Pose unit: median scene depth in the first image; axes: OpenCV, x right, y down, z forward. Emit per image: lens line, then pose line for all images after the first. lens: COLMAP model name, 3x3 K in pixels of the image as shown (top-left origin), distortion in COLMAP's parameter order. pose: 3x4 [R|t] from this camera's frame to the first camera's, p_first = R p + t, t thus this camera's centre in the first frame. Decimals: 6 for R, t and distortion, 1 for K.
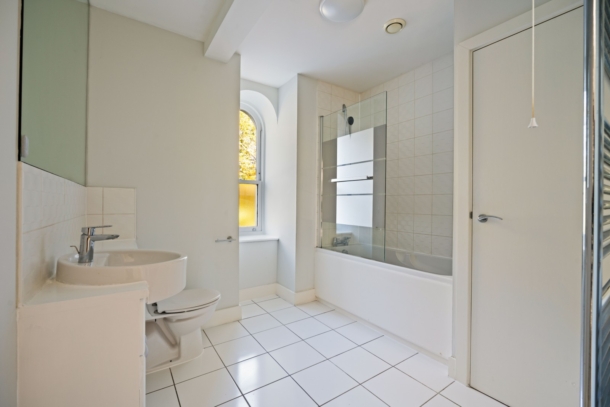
lens RADIAL K [[267.8, 0, 305.0], [0, 267.8, 203.5], [0, 0, 1]] dist [-0.001925, 0.000122]
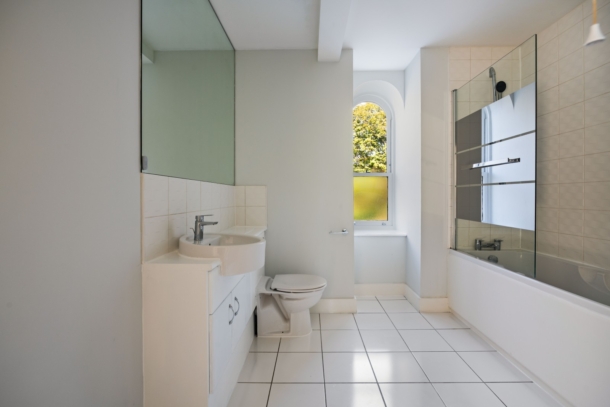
lens RADIAL K [[269.4, 0, 306.1], [0, 269.4, 197.8], [0, 0, 1]] dist [-0.001077, -0.000168]
pose [[0.817898, -0.010170, -0.575274, 0.190156], [0.011375, 0.999934, -0.001506, 0.002252], [0.575251, -0.005312, 0.817959, 0.070061]]
